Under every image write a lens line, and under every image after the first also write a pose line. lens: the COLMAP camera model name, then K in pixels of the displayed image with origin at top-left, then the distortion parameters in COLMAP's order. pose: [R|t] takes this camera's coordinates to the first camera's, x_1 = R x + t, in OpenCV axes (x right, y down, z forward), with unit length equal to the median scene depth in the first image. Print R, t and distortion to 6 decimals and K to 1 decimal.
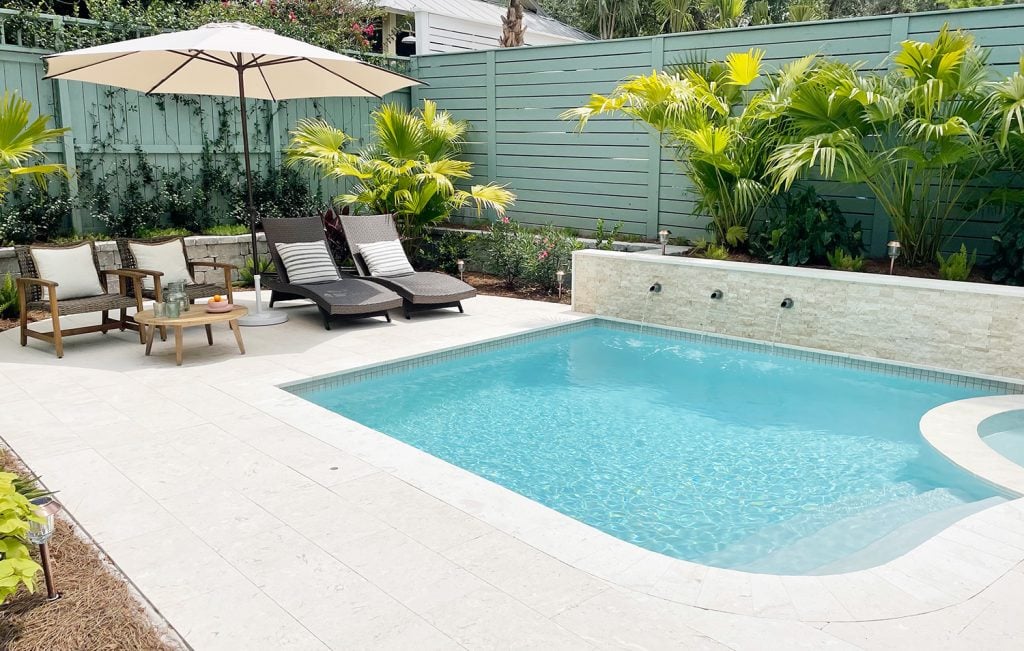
lens RADIAL K [[808.0, 0, 518.6], [0, 808.0, 325.4], [0, 0, 1]] dist [0.089568, -0.116620]
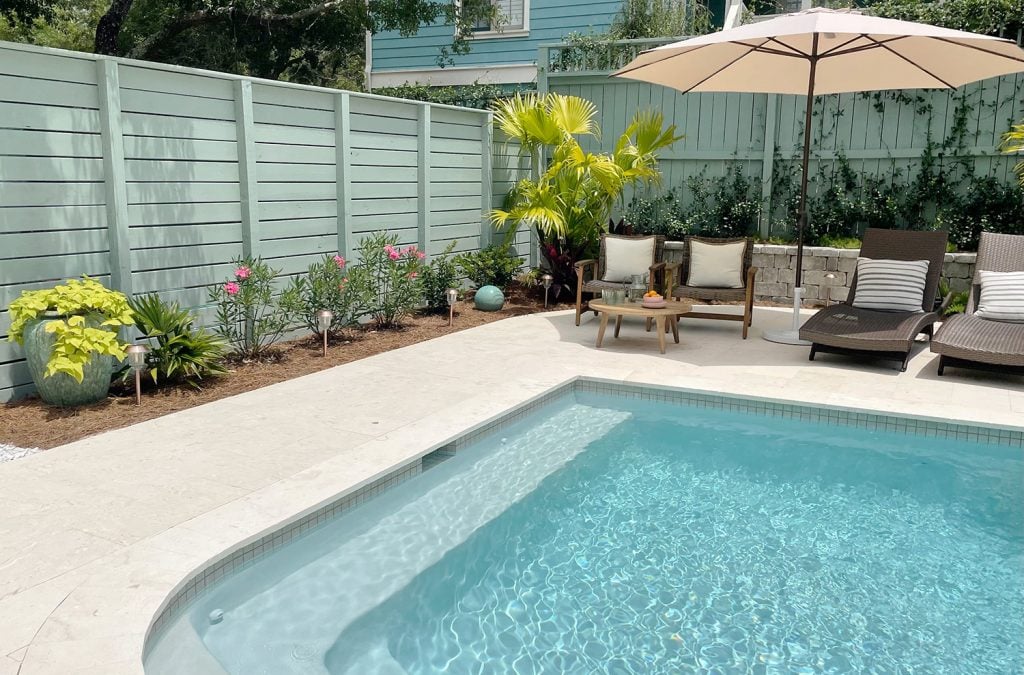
lens RADIAL K [[819.4, 0, 480.0], [0, 819.4, 310.2], [0, 0, 1]] dist [0.120307, -0.156533]
pose [[0.296242, 0.146915, -0.943746, 0.413082], [-0.192898, 0.976940, 0.091532, -0.050757], [0.935431, 0.154931, 0.317750, 0.365208]]
